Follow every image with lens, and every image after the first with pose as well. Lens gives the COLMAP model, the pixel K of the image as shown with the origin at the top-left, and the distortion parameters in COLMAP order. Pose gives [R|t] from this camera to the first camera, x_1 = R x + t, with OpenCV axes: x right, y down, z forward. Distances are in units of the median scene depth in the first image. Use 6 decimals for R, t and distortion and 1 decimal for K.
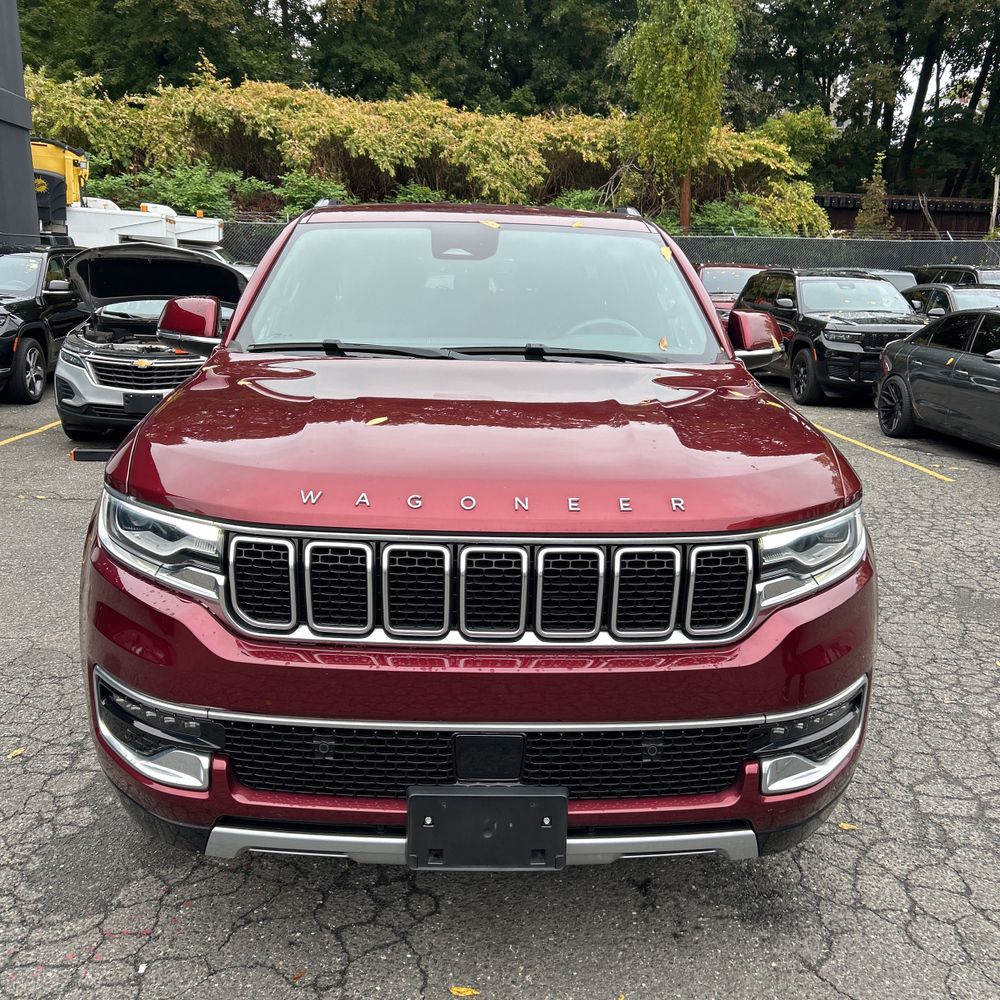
lens RADIAL K [[1020.9, 0, 499.9], [0, 1020.9, 500.8], [0, 0, 1]] dist [0.014985, 0.000000]
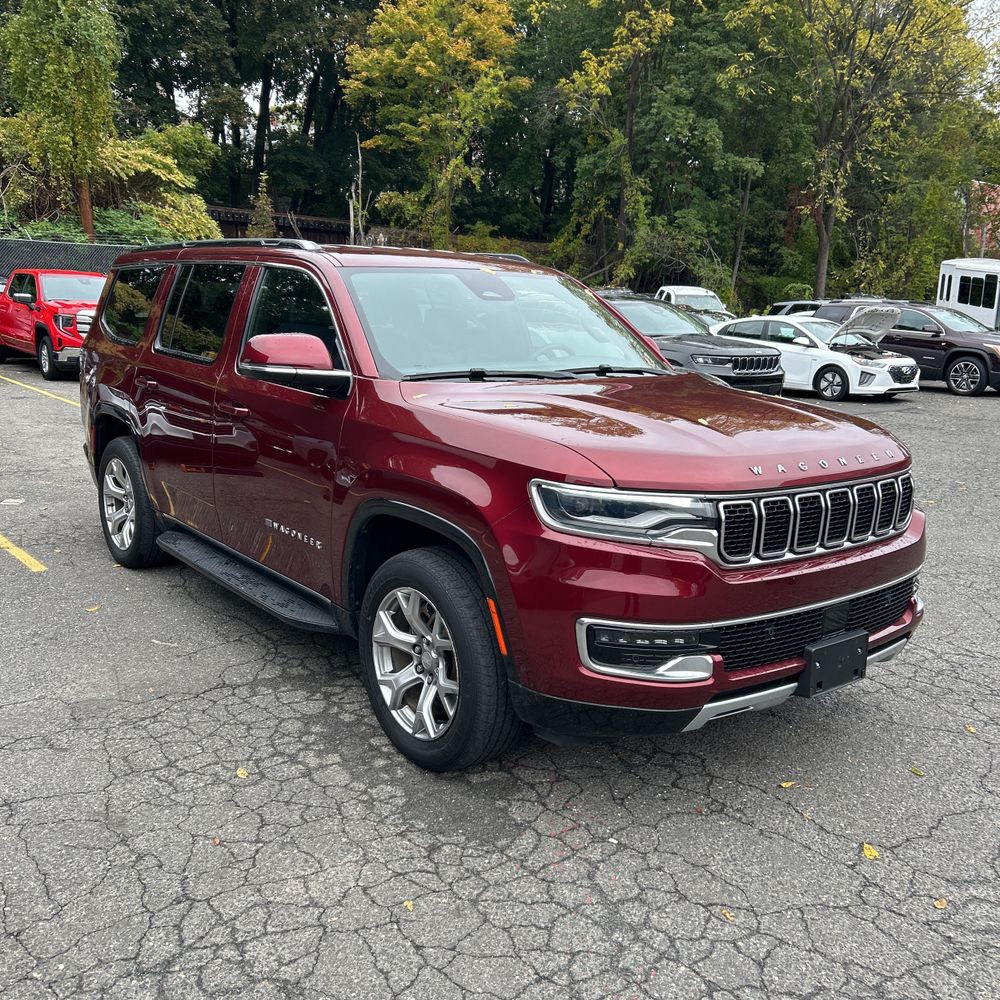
lens RADIAL K [[1020.9, 0, 502.4], [0, 1020.9, 495.9], [0, 0, 1]] dist [0.014985, 0.000000]
pose [[0.799897, -0.112870, 0.589428, -0.106873], [0.118364, 0.992534, 0.029432, -0.004338], [-0.588349, 0.046224, 0.807285, -0.001609]]
